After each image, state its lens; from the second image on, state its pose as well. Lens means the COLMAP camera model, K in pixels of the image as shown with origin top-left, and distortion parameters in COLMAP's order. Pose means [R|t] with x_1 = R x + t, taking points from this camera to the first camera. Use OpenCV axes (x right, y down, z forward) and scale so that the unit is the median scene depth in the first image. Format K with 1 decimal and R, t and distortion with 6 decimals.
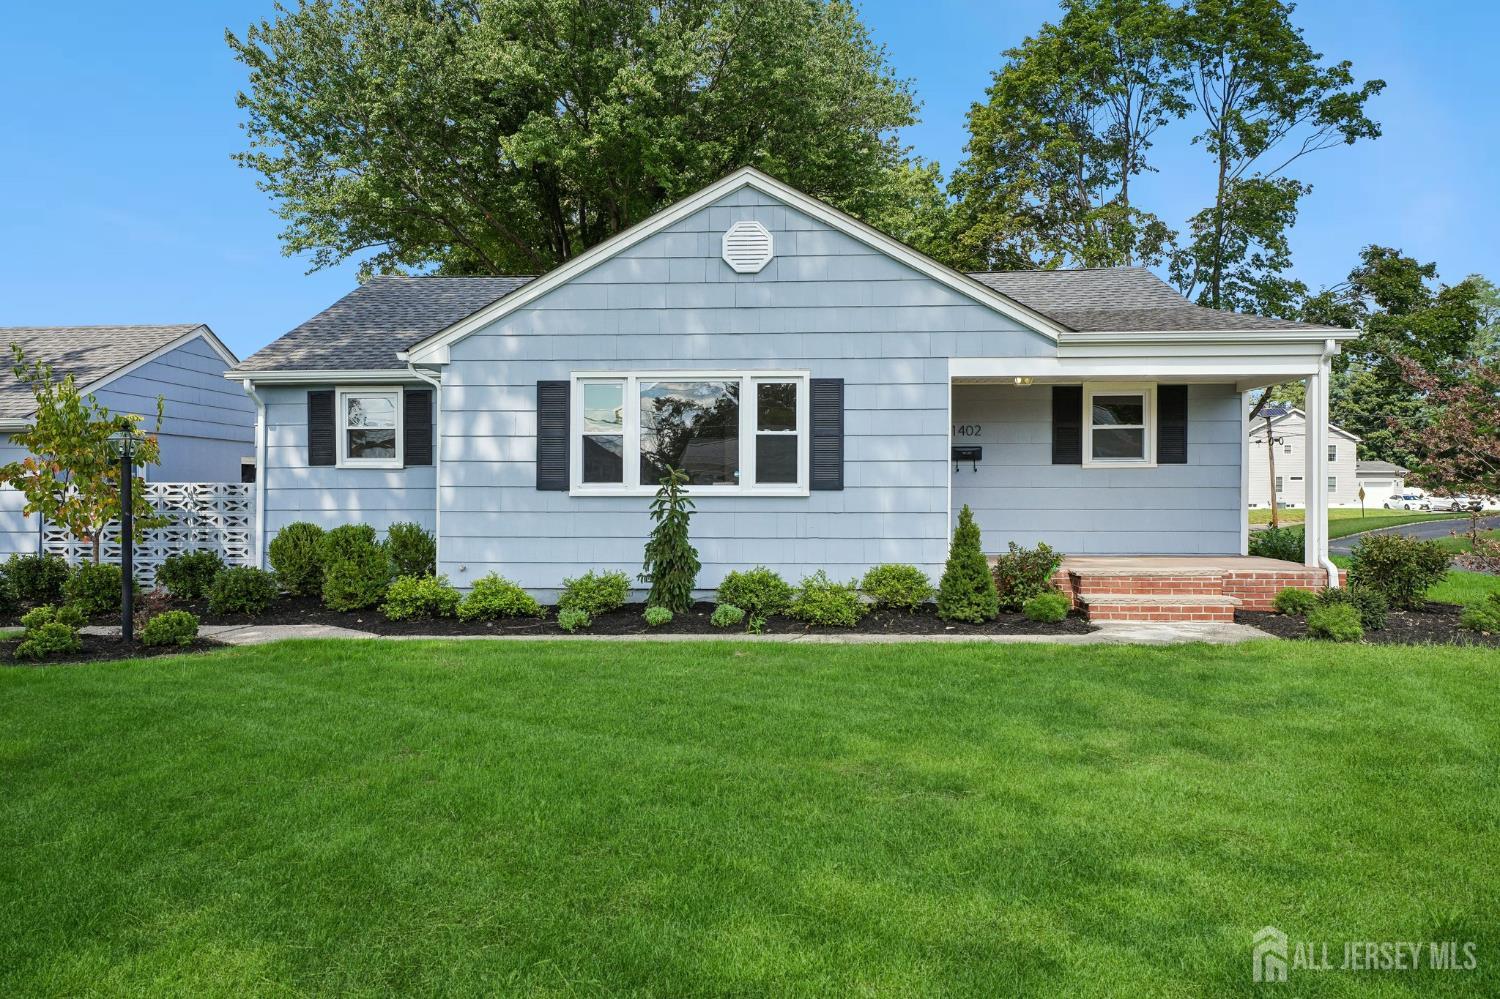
lens RADIAL K [[944.1, 0, 750.0], [0, 944.1, 499.5], [0, 0, 1]] dist [0.003033, 0.001954]
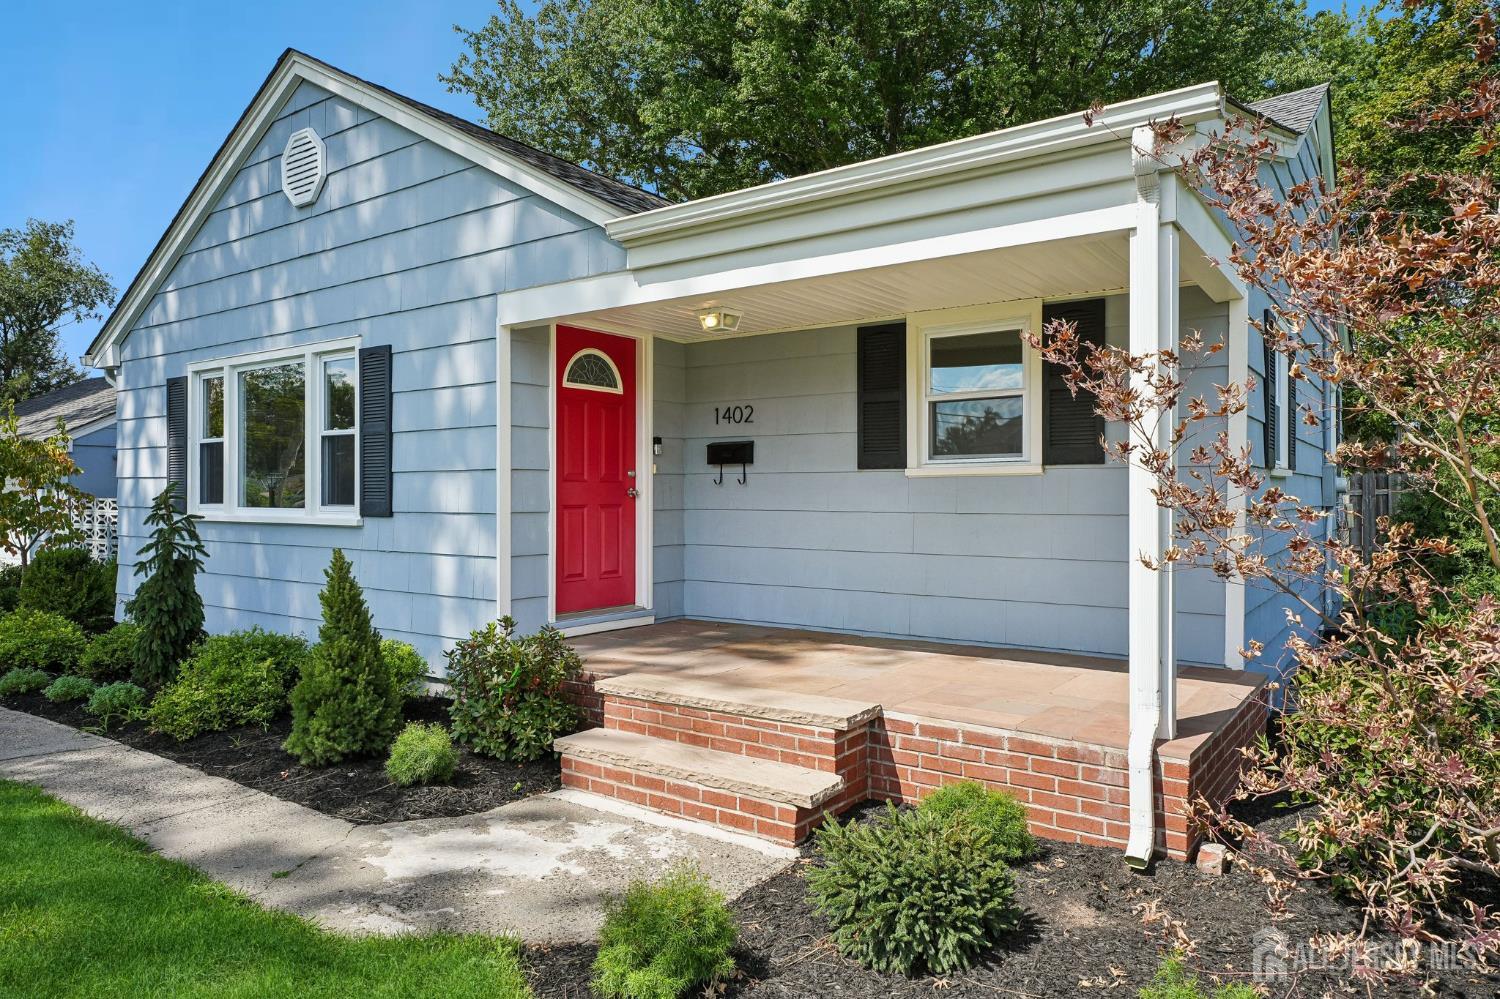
lens RADIAL K [[960.5, 0, 748.2], [0, 960.5, 508.4], [0, 0, 1]] dist [0.001789, 0.001938]
pose [[0.844177, 0.007909, -0.536006, 0.649750], [-0.003658, 0.999953, 0.008994, -0.022163], [0.536052, -0.005632, 0.844166, 0.564881]]
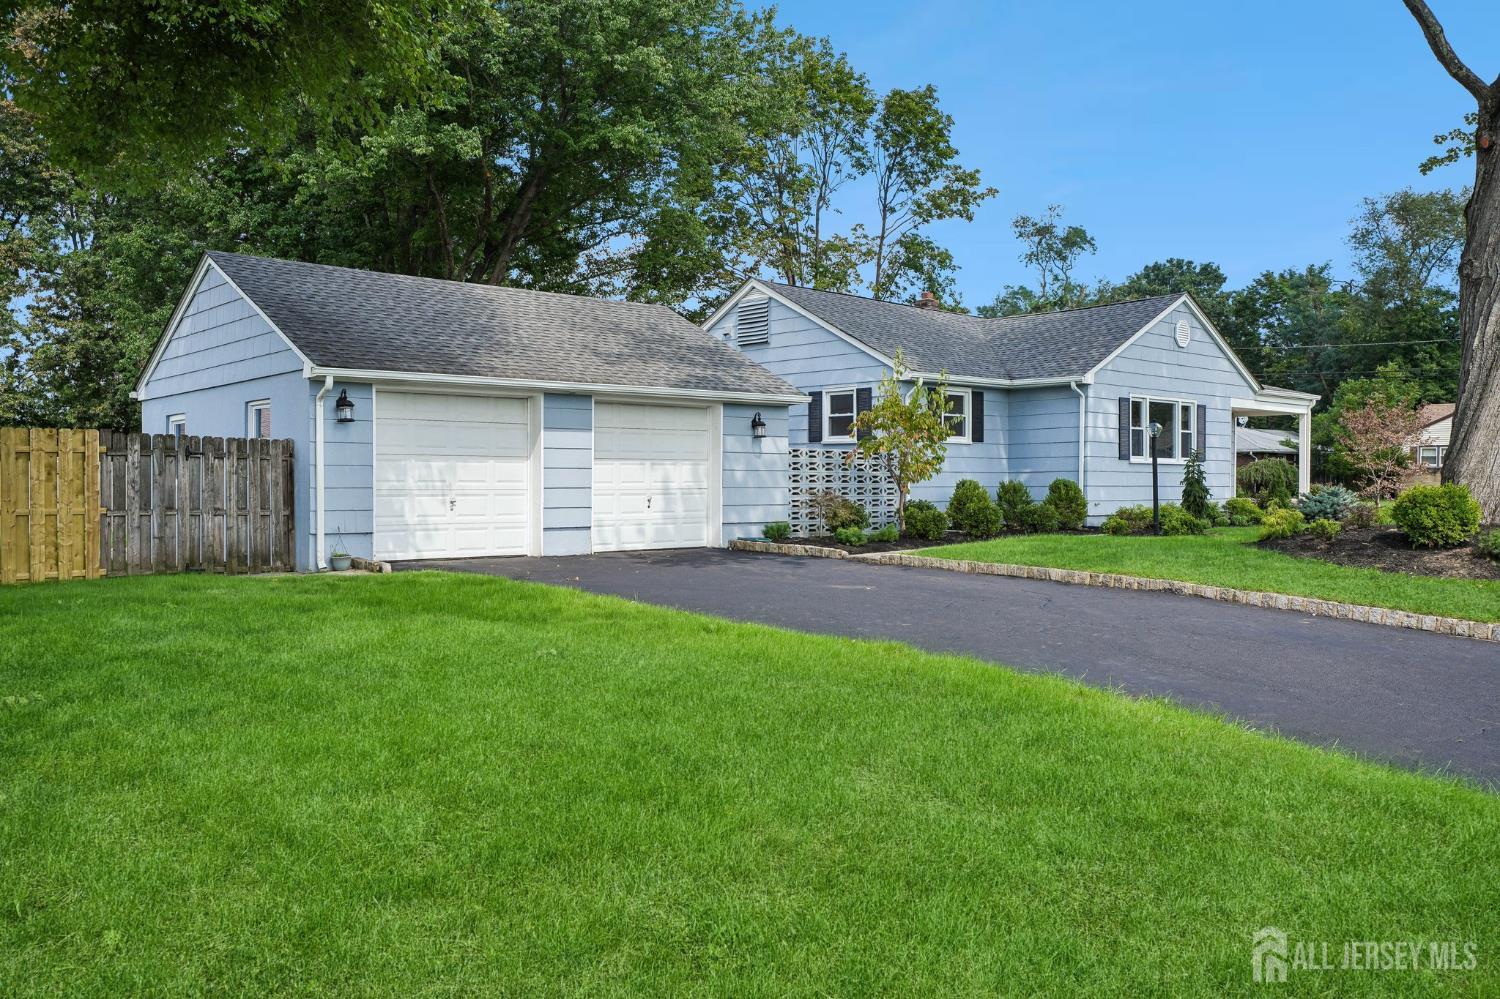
lens RADIAL K [[1047.2, 0, 750.0], [0, 1047.2, 499.5], [0, 0, 1]] dist [0.001972, 0.000501]
pose [[0.731012, -0.021180, 0.682036, -2.087379], [-0.008213, 0.999173, 0.039831, -0.007980], [-0.682315, -0.034718, 0.730233, 0.030947]]
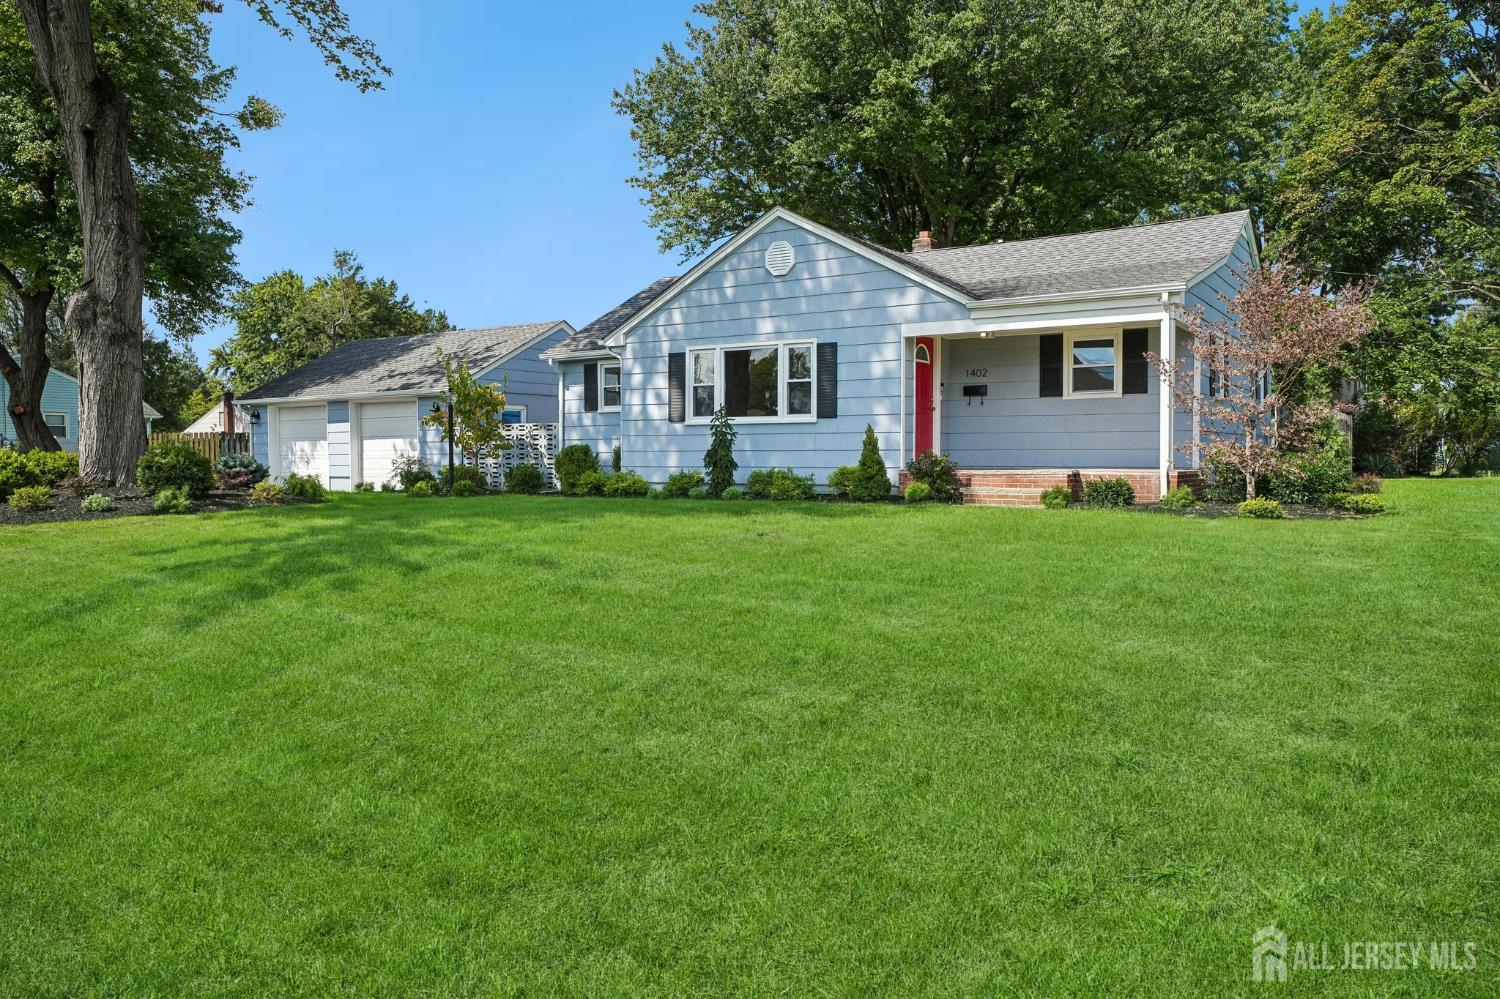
lens RADIAL K [[1094.6, 0, 750.0], [0, 1094.6, 499.5], [0, 0, 1]] dist [0.001370, -0.000155]
pose [[0.868601, 0.017853, -0.495191, 0.819655], [-0.001172, 0.999422, 0.033975, 0.058963], [0.495511, -0.028931, 0.868120, -0.552213]]
